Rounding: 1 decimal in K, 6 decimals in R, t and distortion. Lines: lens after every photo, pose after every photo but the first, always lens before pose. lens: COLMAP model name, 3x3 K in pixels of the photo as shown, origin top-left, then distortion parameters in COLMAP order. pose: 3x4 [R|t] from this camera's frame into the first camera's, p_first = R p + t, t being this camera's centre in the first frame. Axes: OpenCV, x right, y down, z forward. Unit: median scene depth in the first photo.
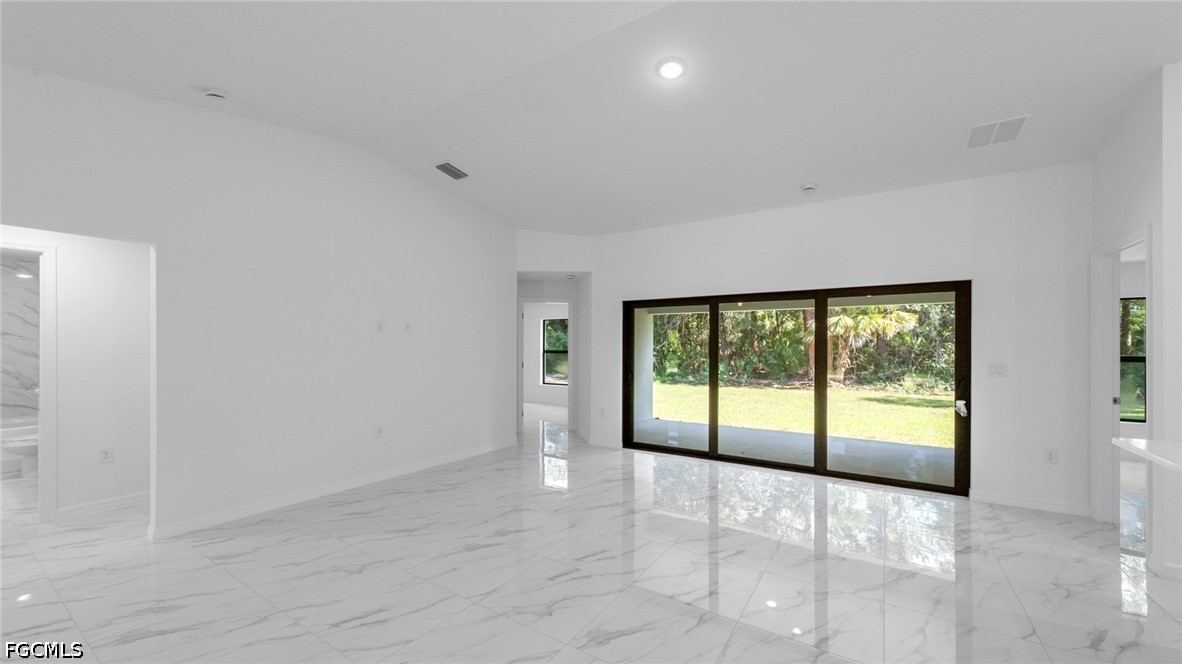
lens RADIAL K [[447.6, 0, 587.9], [0, 447.6, 345.8], [0, 0, 1]] dist [0.001501, 0.000201]
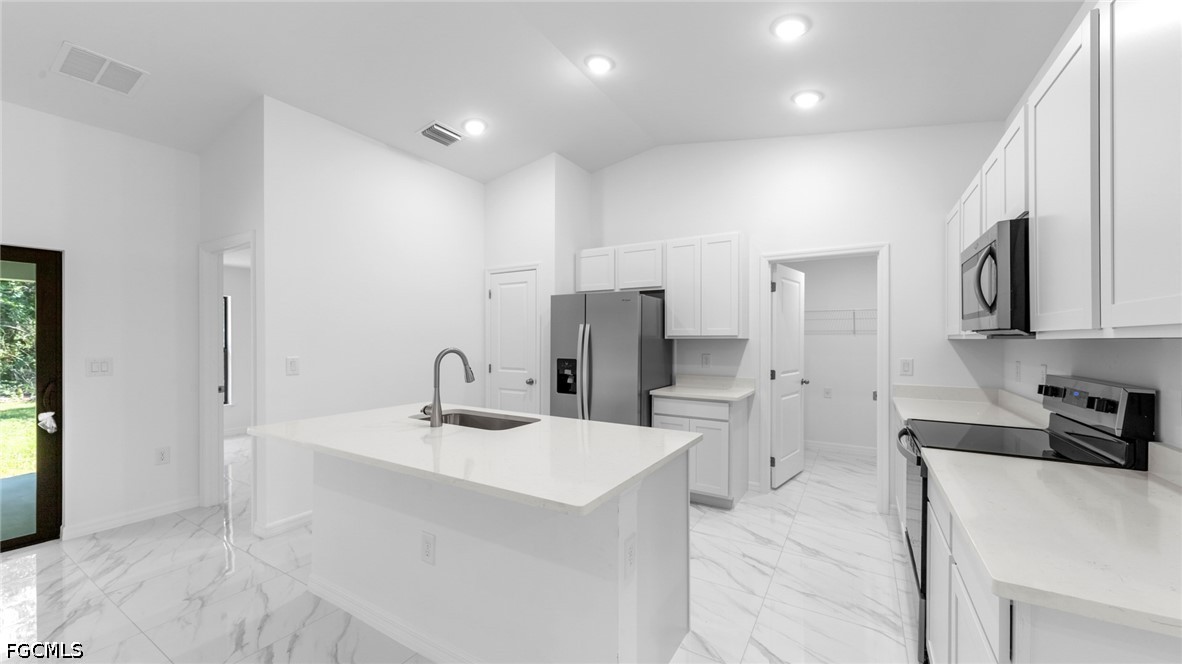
lens RADIAL K [[446.4, 0, 587.3], [0, 446.4, 339.7], [0, 0, 1]] dist [0.002035, -0.000214]
pose [[-0.035572, -0.003997, 0.999359, 0.071310], [0.000391, 0.999992, 0.004013, 0.000286], [-0.999367, 0.000533, -0.035570, 0.149778]]
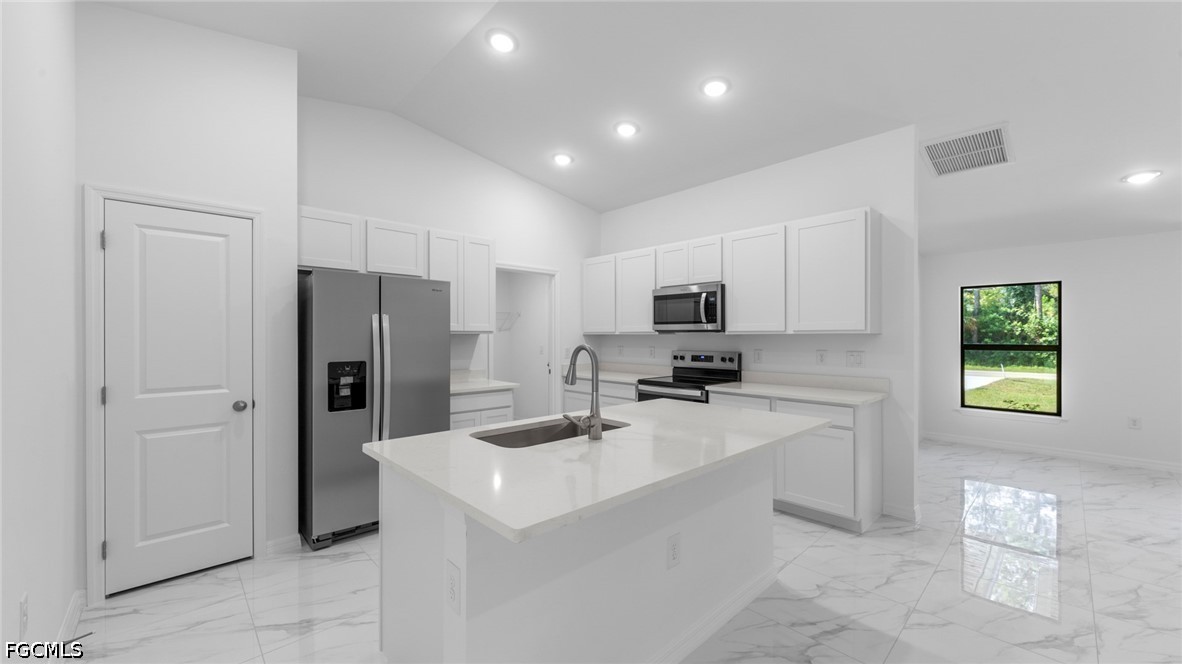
lens RADIAL K [[446.8, 0, 587.2], [0, 446.8, 337.1], [0, 0, 1]] dist [0.000623, 0.000116]
pose [[-0.971865, -0.003795, 0.235508, 0.570440], [-0.002301, 0.999975, 0.006617, 0.002107], [-0.235528, 0.005889, -0.971850, 0.819319]]
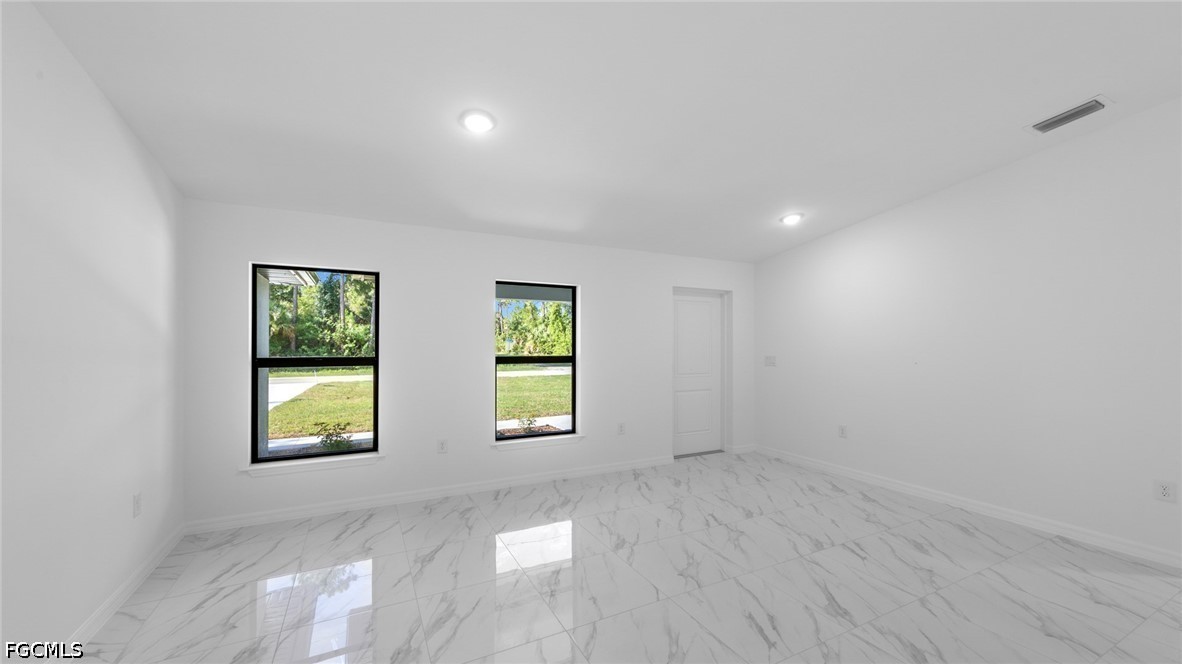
lens RADIAL K [[446.8, 0, 587.2], [0, 446.8, 337.1], [0, 0, 1]] dist [0.000623, 0.000116]
pose [[-0.492825, -0.016574, -0.869971, 0.149109], [-0.006453, 0.999861, -0.015393, -0.000404], [0.870105, -0.001972, -0.492863, 0.087004]]
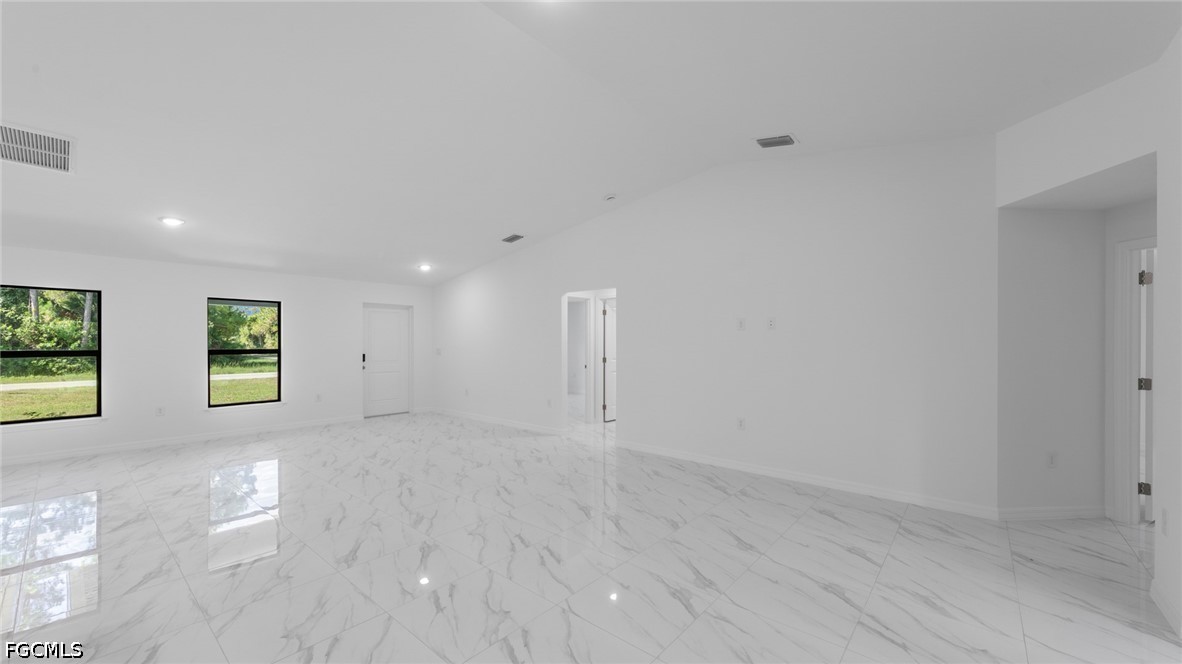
lens RADIAL K [[453.2, 0, 589.4], [0, 453.2, 342.3], [0, 0, 1]] dist [0.001228, -0.000036]
pose [[-0.124647, -0.000578, -0.992201, 0.766655], [-0.003032, 0.999995, -0.000202, 0.001704], [0.992197, 0.002983, -0.124648, 0.935380]]
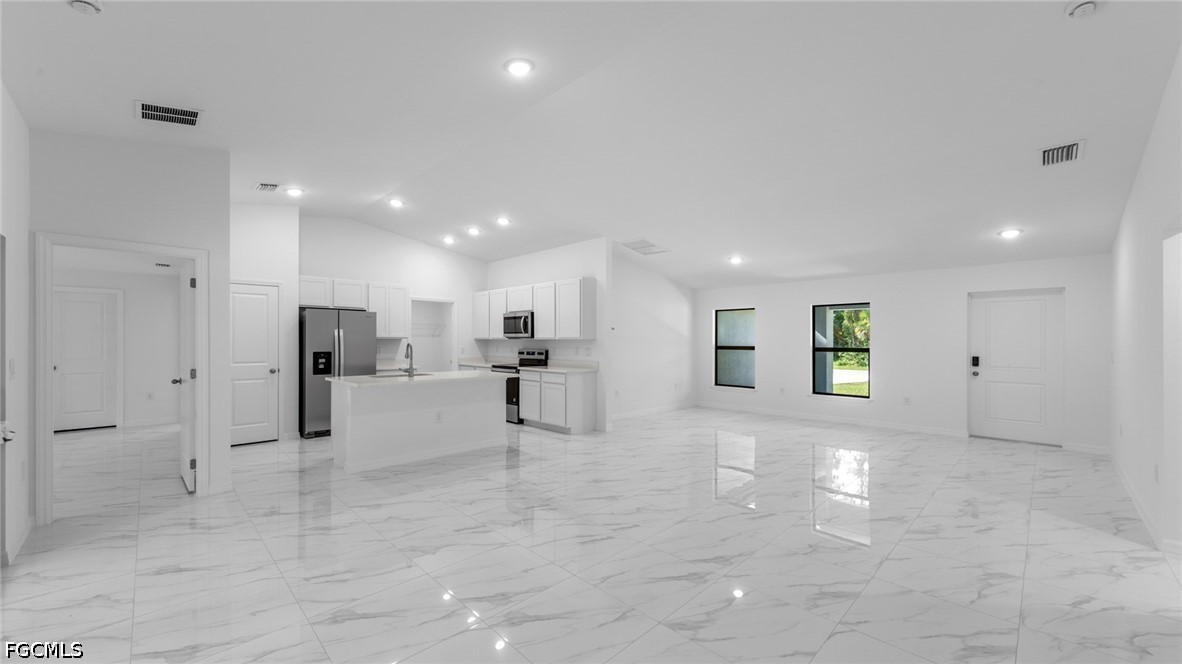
lens RADIAL K [[448.6, 0, 586.1], [0, 448.6, 338.0], [0, 0, 1]] dist [0.001912, -0.000213]
pose [[-0.976918, -0.003722, 0.213584, -0.147030], [-0.004430, 0.999986, -0.002838, 0.000550], [-0.213571, -0.003719, -0.976921, 1.574880]]
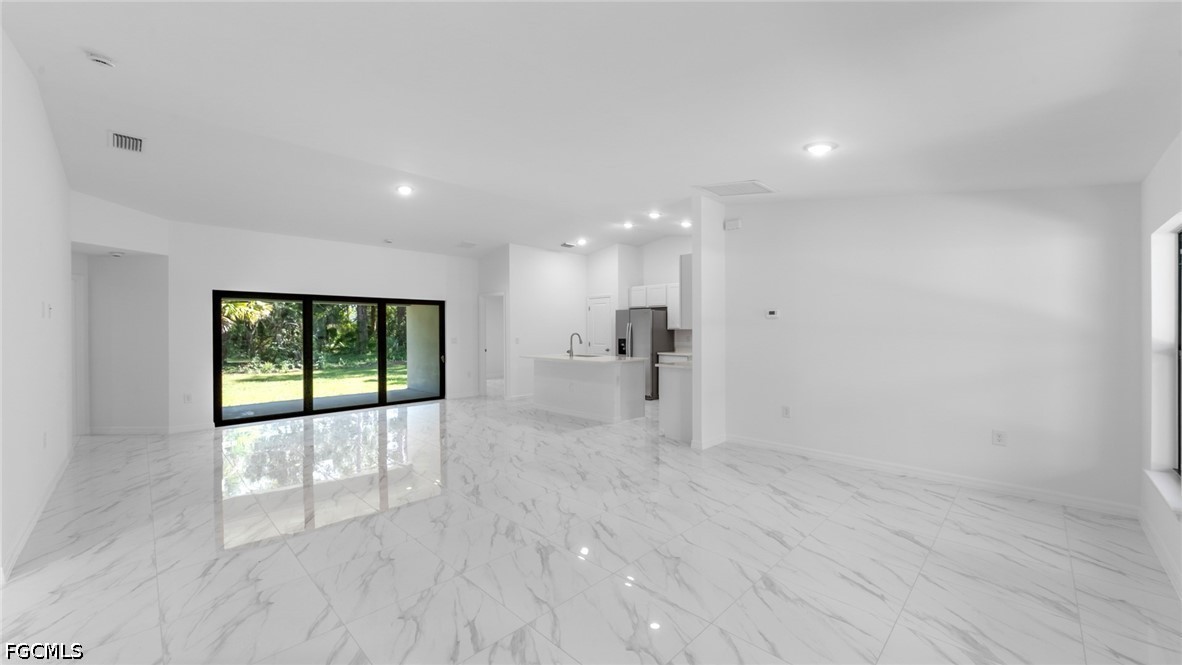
lens RADIAL K [[447.5, 0, 584.8], [0, 447.5, 333.3], [0, 0, 1]] dist [0.000832, 0.000002]
pose [[0.202757, -0.010715, 0.979170, -1.262506], [0.006619, 0.999932, 0.009572, -0.003123], [-0.979207, 0.004540, 0.202815, -0.133116]]
